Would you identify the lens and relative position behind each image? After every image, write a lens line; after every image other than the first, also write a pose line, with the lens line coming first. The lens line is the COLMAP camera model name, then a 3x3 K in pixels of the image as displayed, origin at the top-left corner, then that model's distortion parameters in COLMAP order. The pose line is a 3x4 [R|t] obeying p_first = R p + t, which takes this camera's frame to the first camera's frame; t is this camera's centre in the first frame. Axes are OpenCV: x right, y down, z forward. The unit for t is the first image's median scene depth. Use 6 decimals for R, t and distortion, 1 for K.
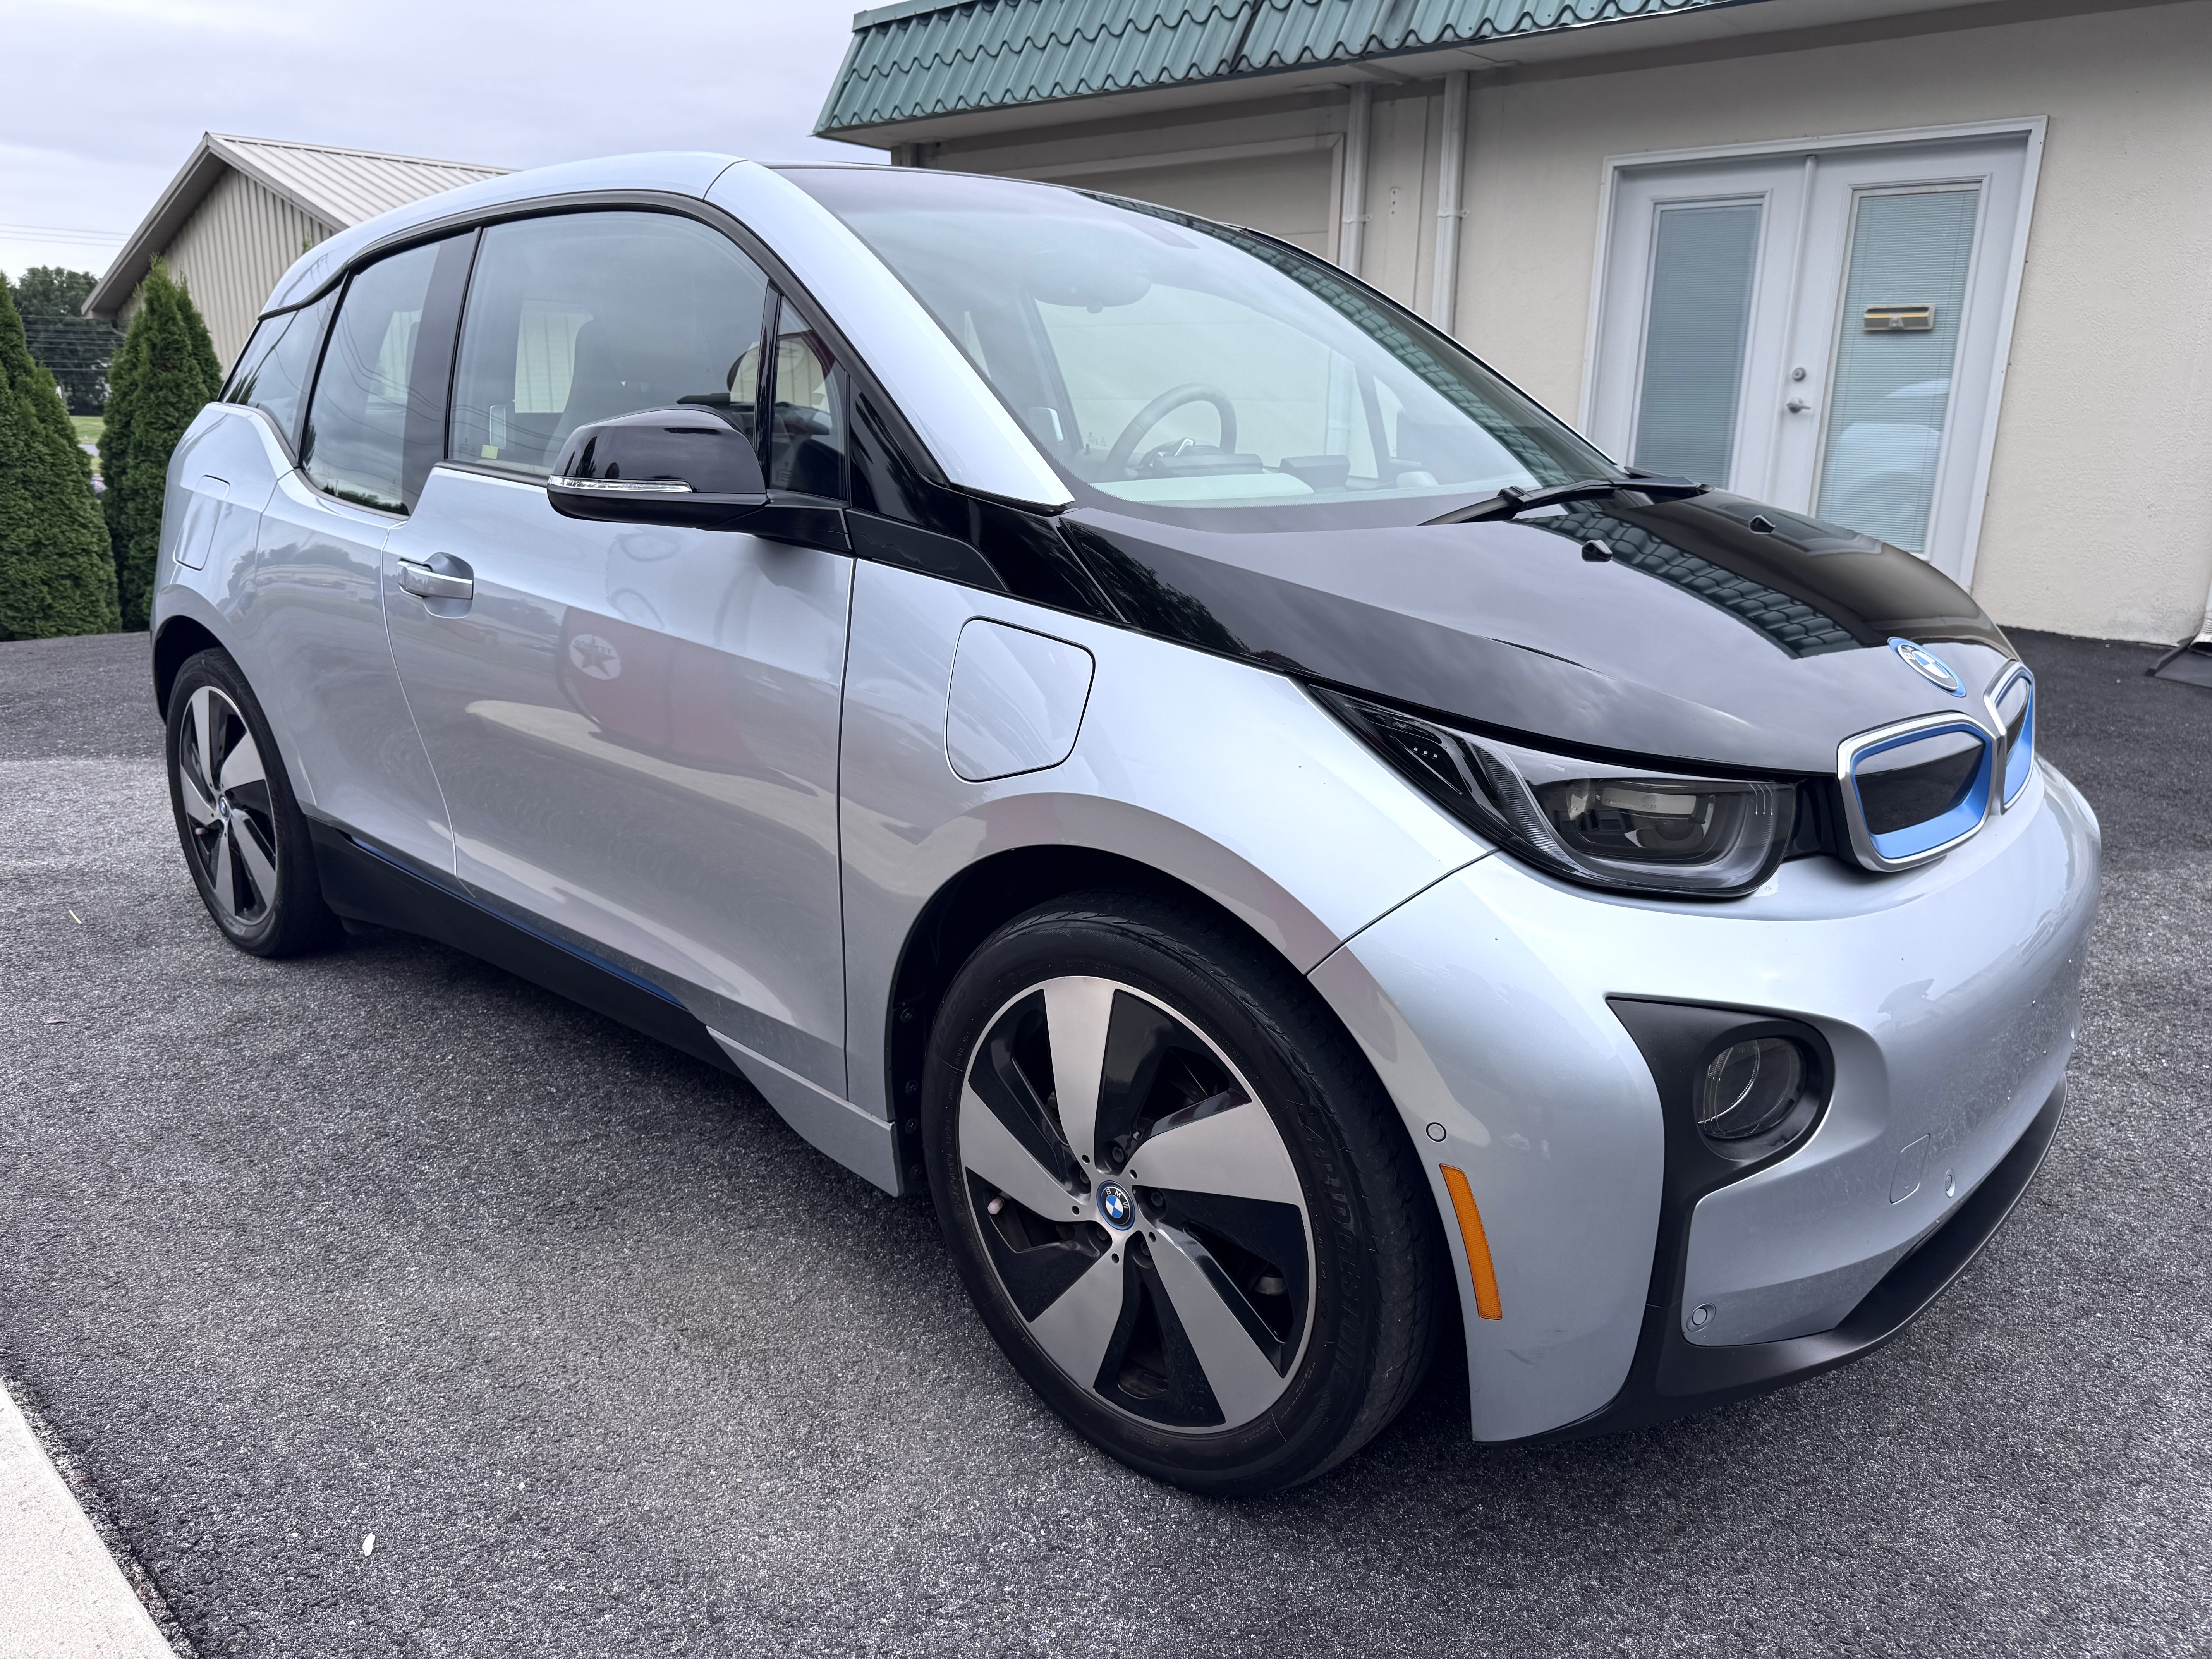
lens RADIAL K [[1579.6, 0, 1106.0], [0, 1579.6, 829.5], [0, 0, 1]] dist [0.096608, -0.121433]
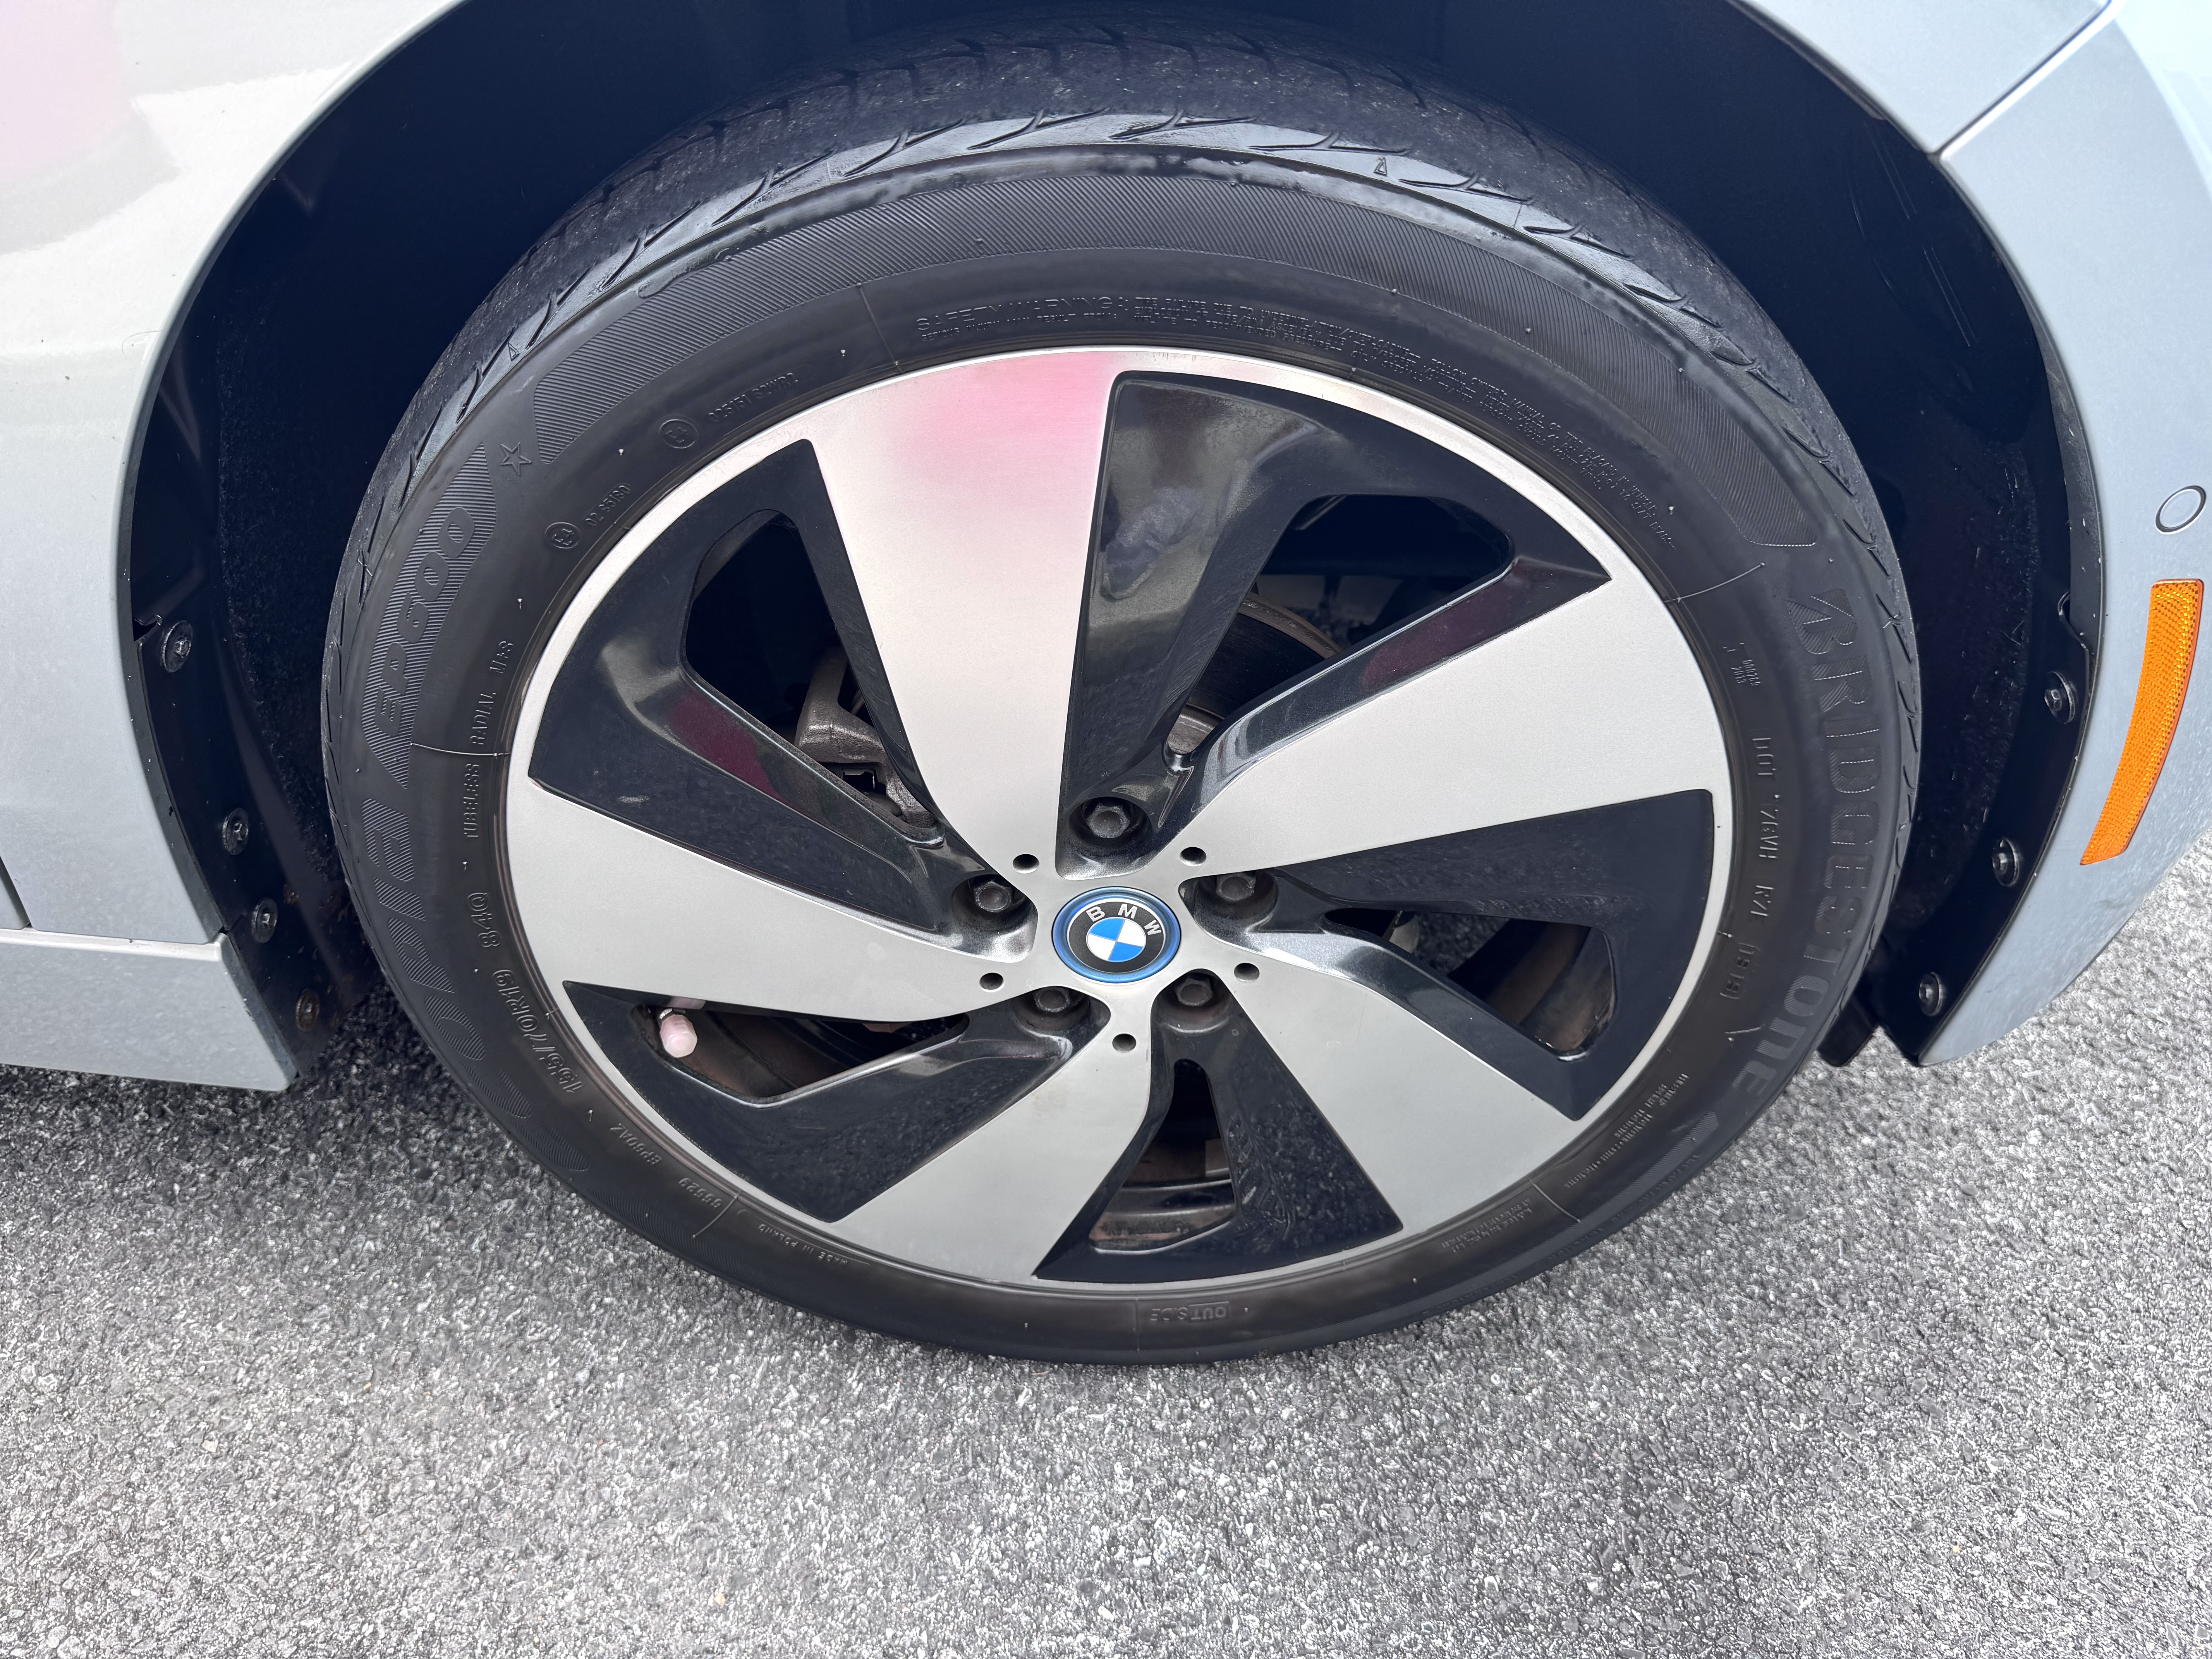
lens RADIAL K [[1524.3, 0, 1098.0], [0, 1524.3, 814.6], [0, 0, 1]] dist [0.074618, -0.099760]
pose [[0.751891, -0.376189, 0.541426, -0.191613], [0.145359, 0.895612, 0.420417, 0.047645], [-0.643064, -0.237407, 0.728084, 0.724528]]
